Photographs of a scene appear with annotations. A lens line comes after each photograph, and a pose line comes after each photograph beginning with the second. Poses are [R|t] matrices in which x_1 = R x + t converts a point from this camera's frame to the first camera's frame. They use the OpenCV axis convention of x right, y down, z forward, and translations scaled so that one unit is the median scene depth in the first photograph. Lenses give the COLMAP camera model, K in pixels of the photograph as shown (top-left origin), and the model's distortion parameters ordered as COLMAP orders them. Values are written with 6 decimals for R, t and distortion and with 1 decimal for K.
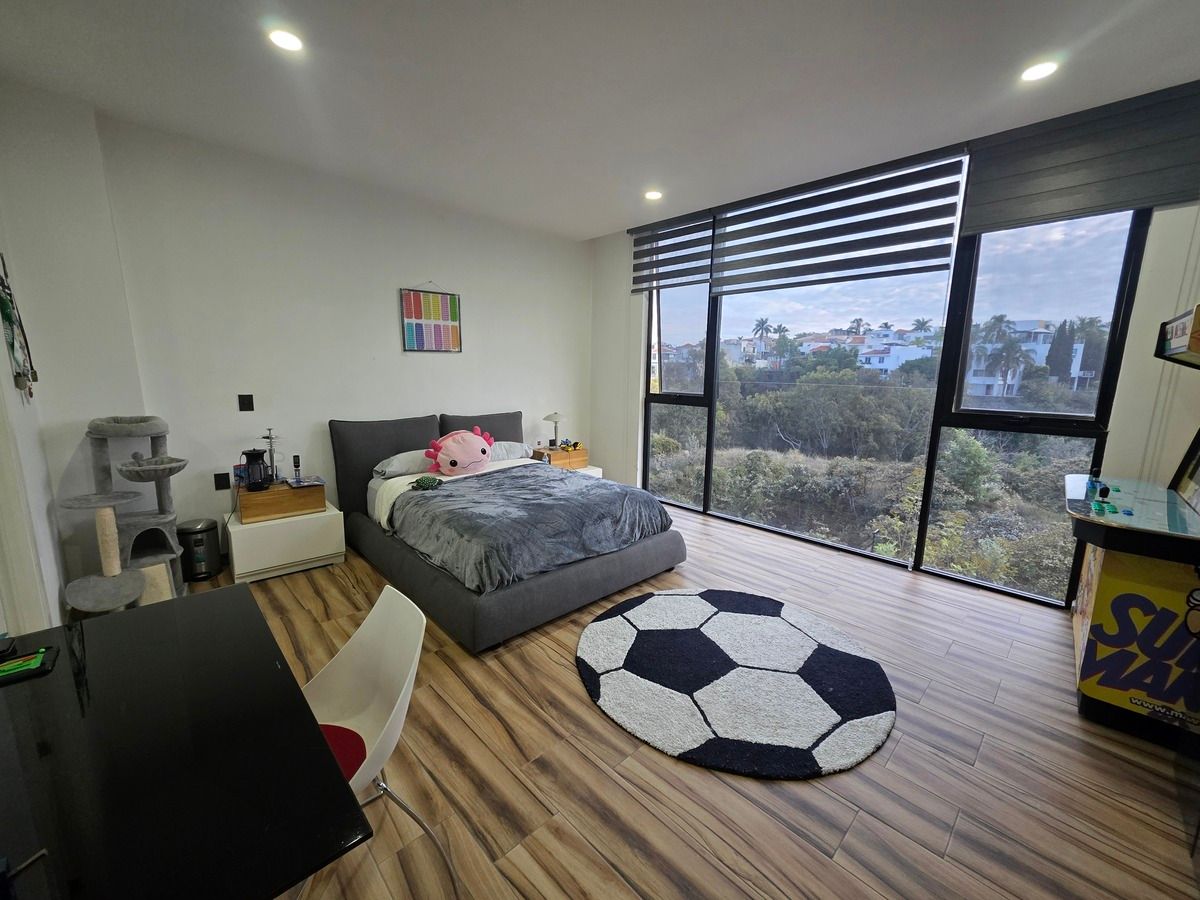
lens RADIAL K [[479.1, 0, 603.6], [0, 479.1, 453.6], [0, 0, 1]] dist [0.001504, -0.000048]
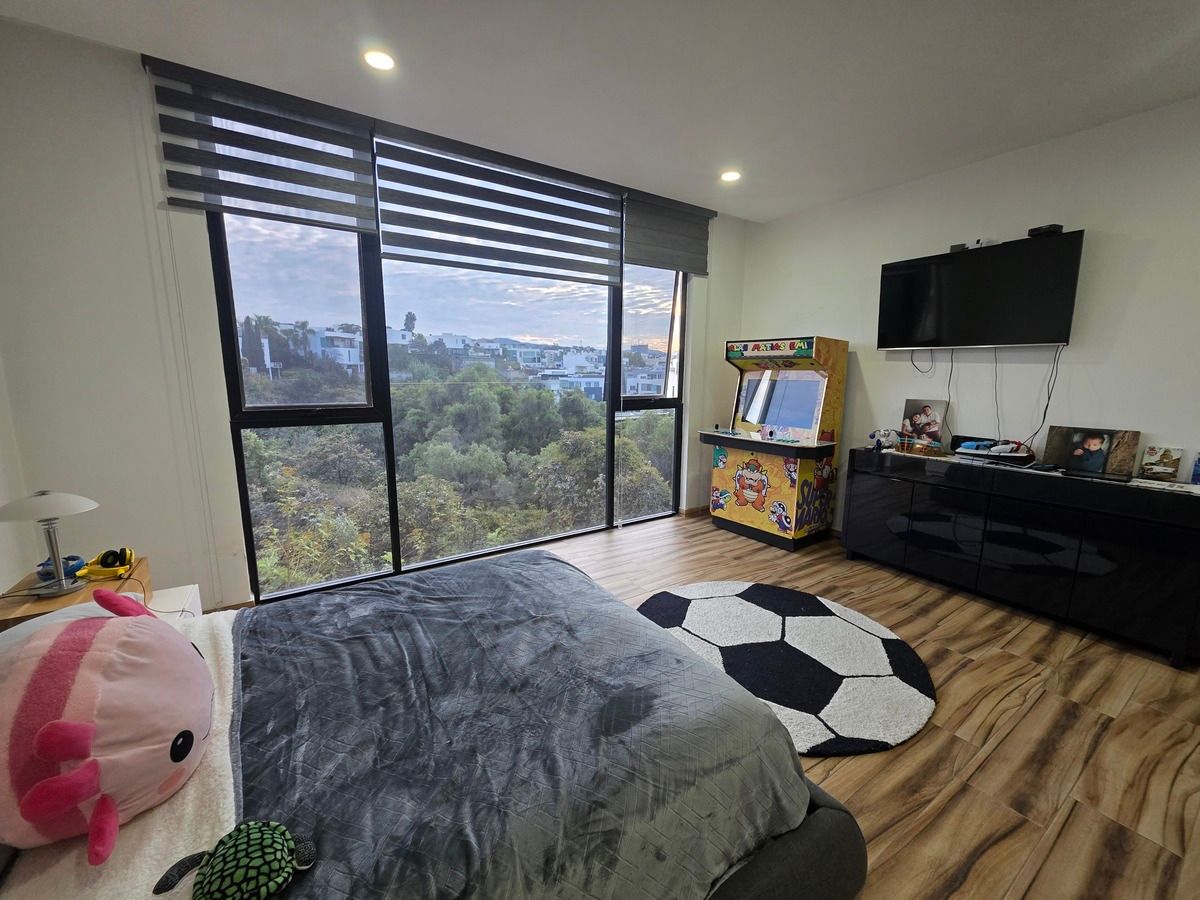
lens RADIAL K [[483.1, 0, 597.7], [0, 483.1, 450.8], [0, 0, 1]] dist [0.000496, 0.000084]
pose [[0.186062, -0.176271, 0.966597, -0.358215], [0.166019, 0.975270, 0.145896, -0.095014], [-0.968410, 0.133327, 0.210725, 0.511983]]
